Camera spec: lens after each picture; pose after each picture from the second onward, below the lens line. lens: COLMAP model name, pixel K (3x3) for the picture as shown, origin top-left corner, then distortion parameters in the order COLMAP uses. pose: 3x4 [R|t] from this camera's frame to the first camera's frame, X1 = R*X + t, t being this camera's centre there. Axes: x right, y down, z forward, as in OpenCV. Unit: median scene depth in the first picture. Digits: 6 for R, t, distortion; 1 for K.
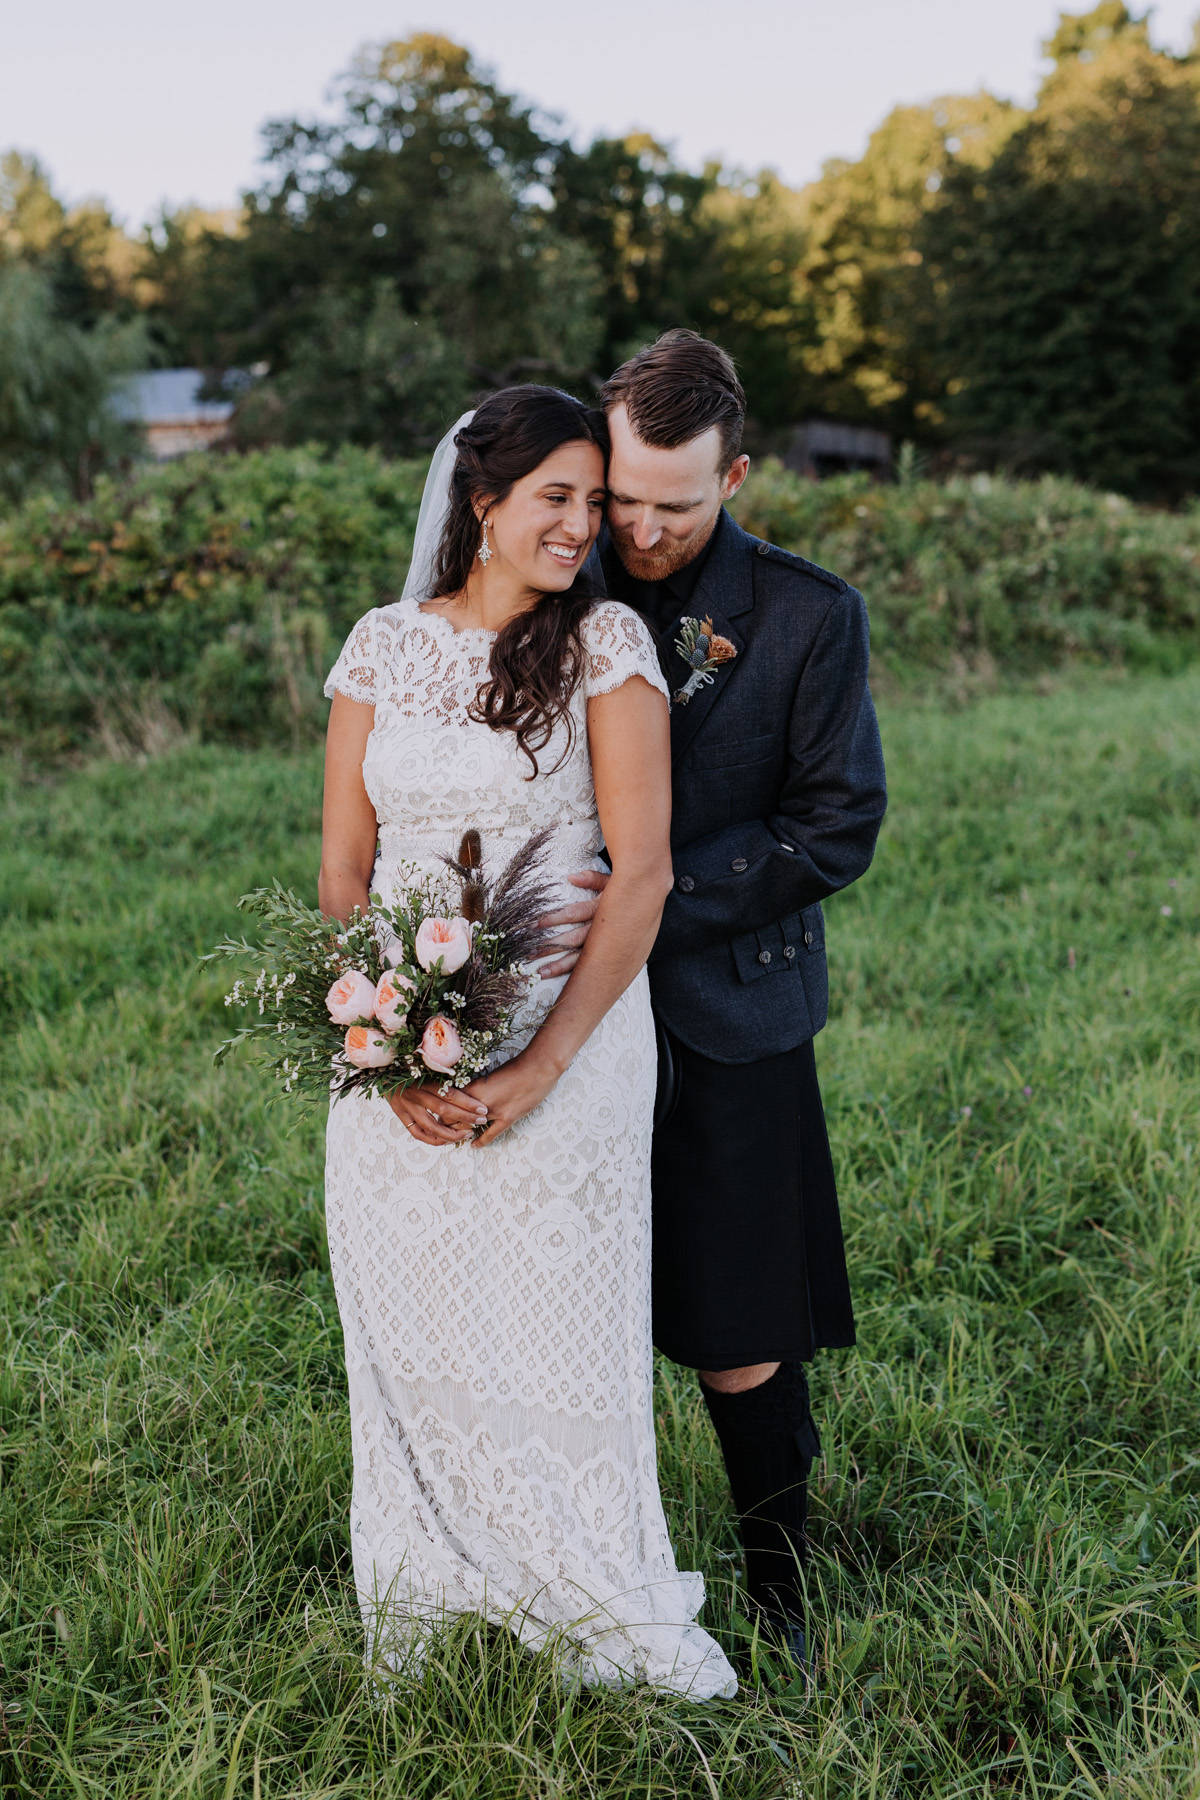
lens RADIAL K [[2506.7, 0, 600.0], [0, 2506.7, 900.0], [0, 0, 1]] dist [0.206369, -0.913921]
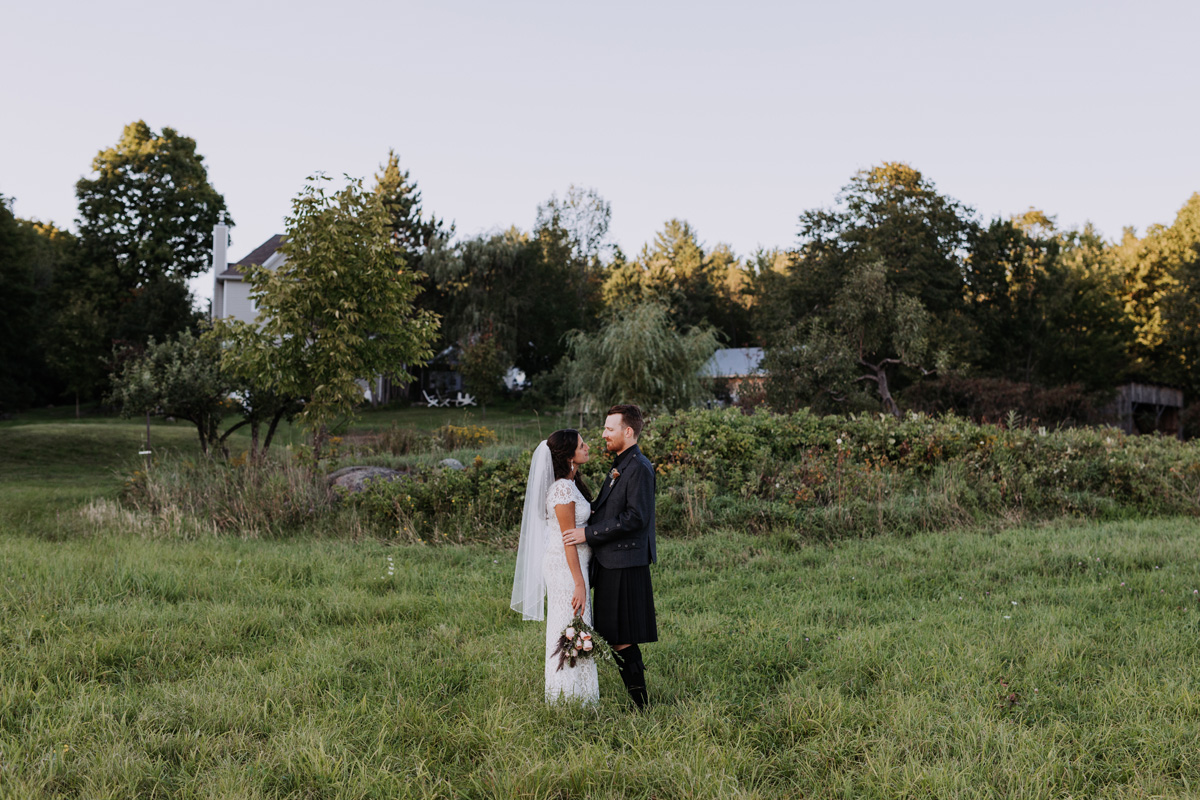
lens RADIAL K [[1736.1, 0, 600.0], [0, 1736.1, 400.0], [0, 0, 1]] dist [-0.200977, -0.009859]
pose [[0.961625, 0.015194, -0.273948, 0.062700], [-0.061042, 0.985288, -0.159626, 0.019735], [0.267492, 0.170223, 0.948405, -0.149672]]
